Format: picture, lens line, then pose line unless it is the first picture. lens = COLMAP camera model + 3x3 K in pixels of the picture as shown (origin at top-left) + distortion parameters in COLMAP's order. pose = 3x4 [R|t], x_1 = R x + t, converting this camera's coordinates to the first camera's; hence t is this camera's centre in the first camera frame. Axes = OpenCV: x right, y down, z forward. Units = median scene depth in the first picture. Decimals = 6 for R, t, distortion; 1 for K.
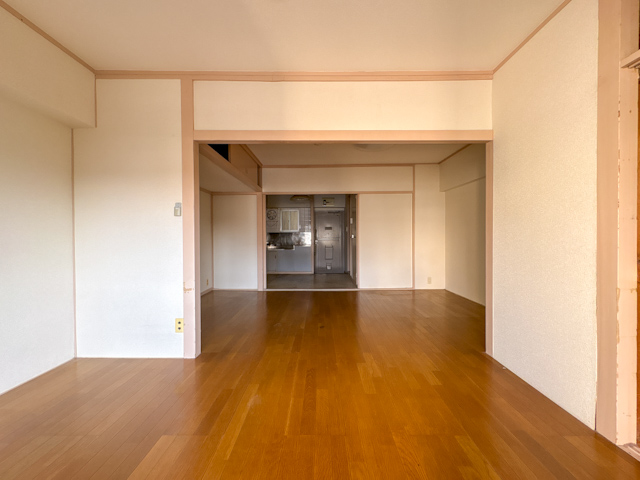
lens RADIAL K [[256.2, 0, 320.0], [0, 256.2, 240.0], [0, 0, 1]] dist [0.000880, 0.000307]
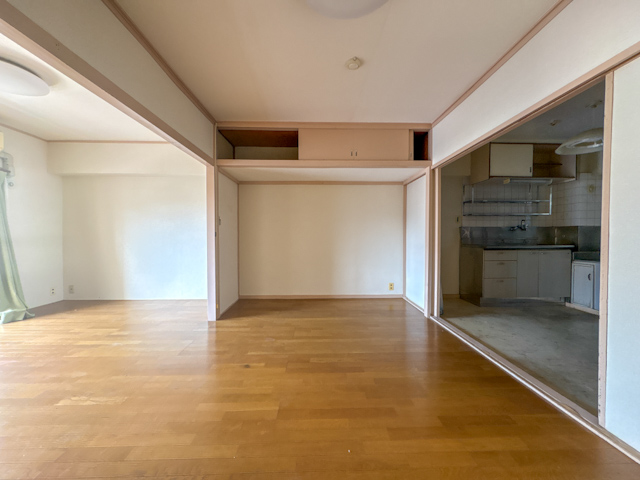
lens RADIAL K [[256.2, 0, 320.0], [0, 256.2, 240.0], [0, 0, 1]] dist [0.000880, 0.000307]
pose [[0.039331, 0.015903, -0.999100, 0.689529], [-0.014198, 0.999781, 0.015355, -0.008418], [0.999125, 0.013581, 0.039548, 1.162203]]
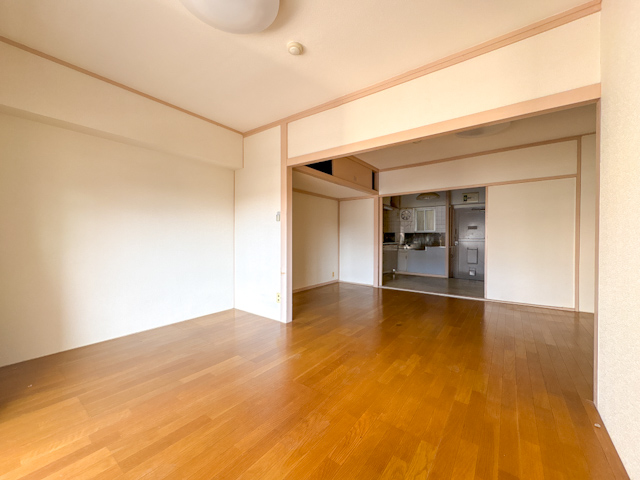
lens RADIAL K [[256.2, 0, 320.0], [0, 256.2, 240.0], [0, 0, 1]] dist [0.000880, 0.000307]
pose [[0.804387, 0.011912, -0.593987, 0.355565], [-0.013914, 0.999902, 0.001210, 0.005235], [0.593943, 0.007291, 0.804474, -0.007270]]
